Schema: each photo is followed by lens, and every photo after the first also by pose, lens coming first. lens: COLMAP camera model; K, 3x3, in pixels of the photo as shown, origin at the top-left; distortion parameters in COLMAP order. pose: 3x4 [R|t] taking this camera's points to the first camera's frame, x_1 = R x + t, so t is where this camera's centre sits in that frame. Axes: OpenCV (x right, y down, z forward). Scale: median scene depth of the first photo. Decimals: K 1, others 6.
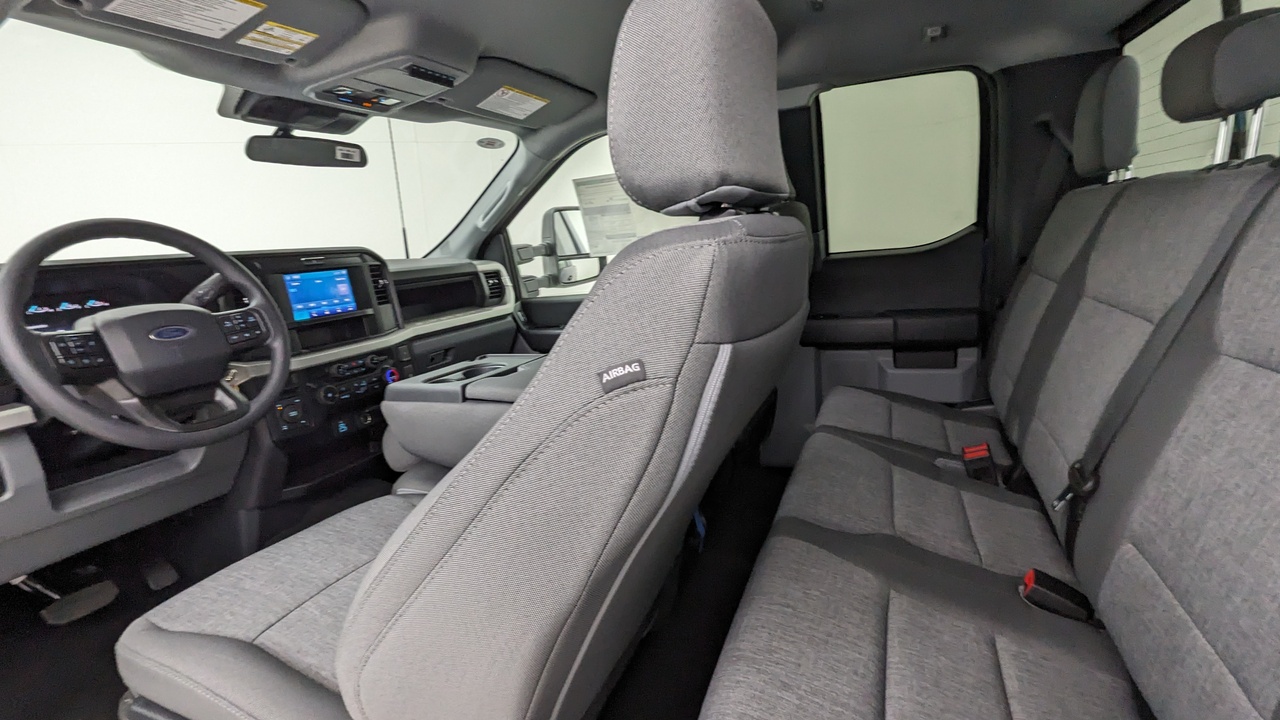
lens RADIAL K [[618.8, 0, 640.0], [0, 618.8, 360.0], [0, 0, 1]] dist [-0.000068, 0.001295]
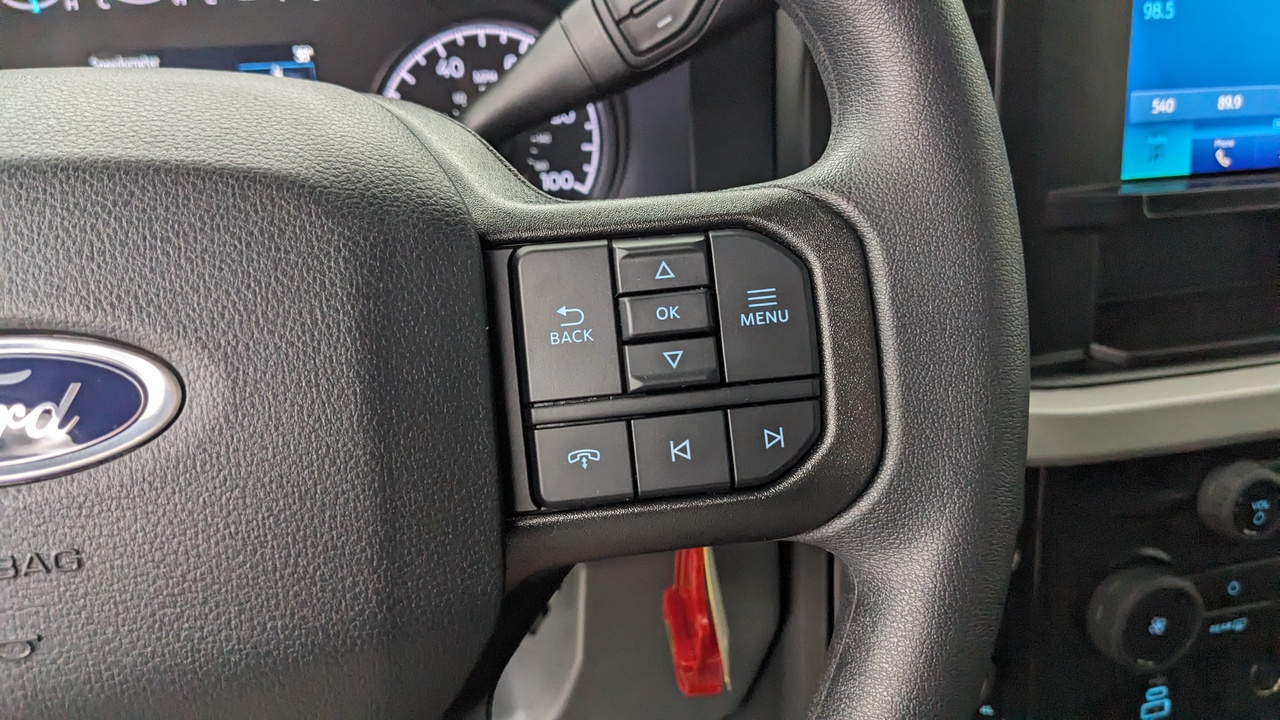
lens RADIAL K [[1017.2, 0, 640.0], [0, 1017.2, 360.0], [0, 0, 1]] dist [0.070943, -0.128637]
pose [[0.605276, 0.368568, -0.705549, -0.371695], [-0.182380, 0.926983, 0.327781, -0.081382], [0.774841, -0.069720, 0.628300, 0.633108]]
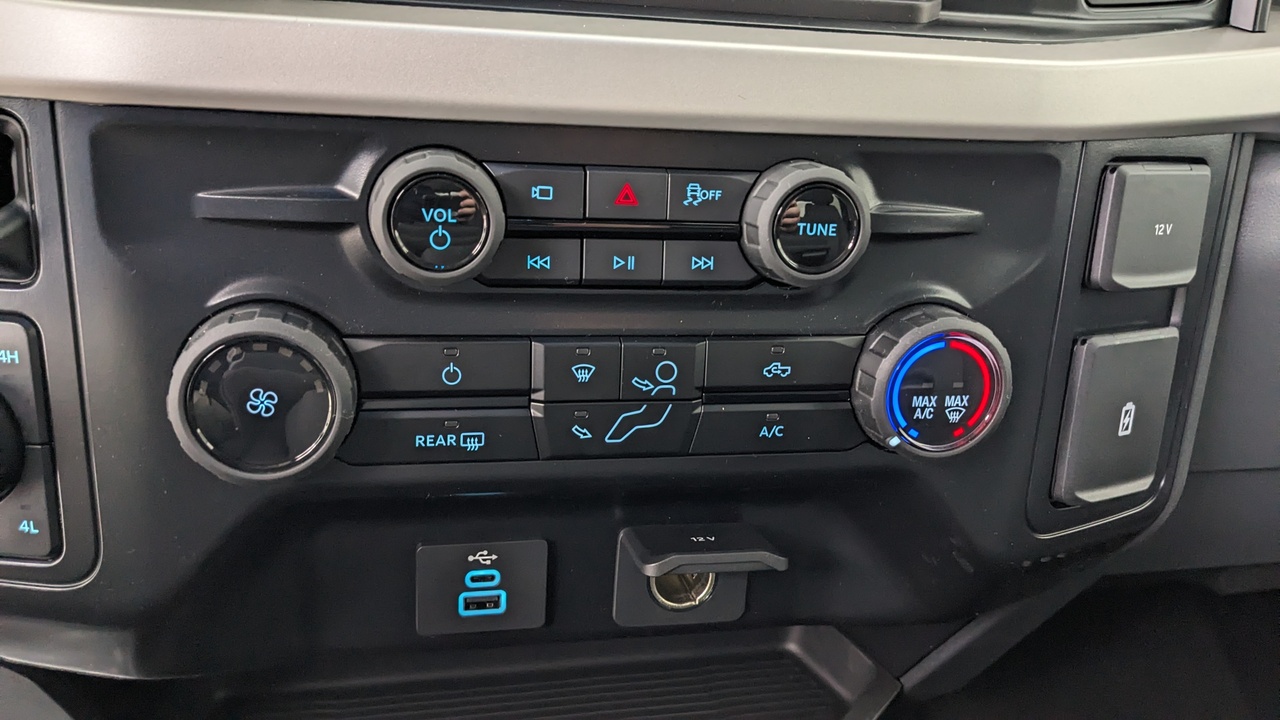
lens RADIAL K [[1016.9, 0, 636.5], [0, 1016.9, 383.6], [0, 0, 1]] dist [0.050620, -0.116057]
pose [[0.557681, 0.431349, -0.709176, -0.304317], [-0.269467, 0.902179, 0.336838, -0.024747], [0.785099, 0.003251, 0.619362, 0.856875]]
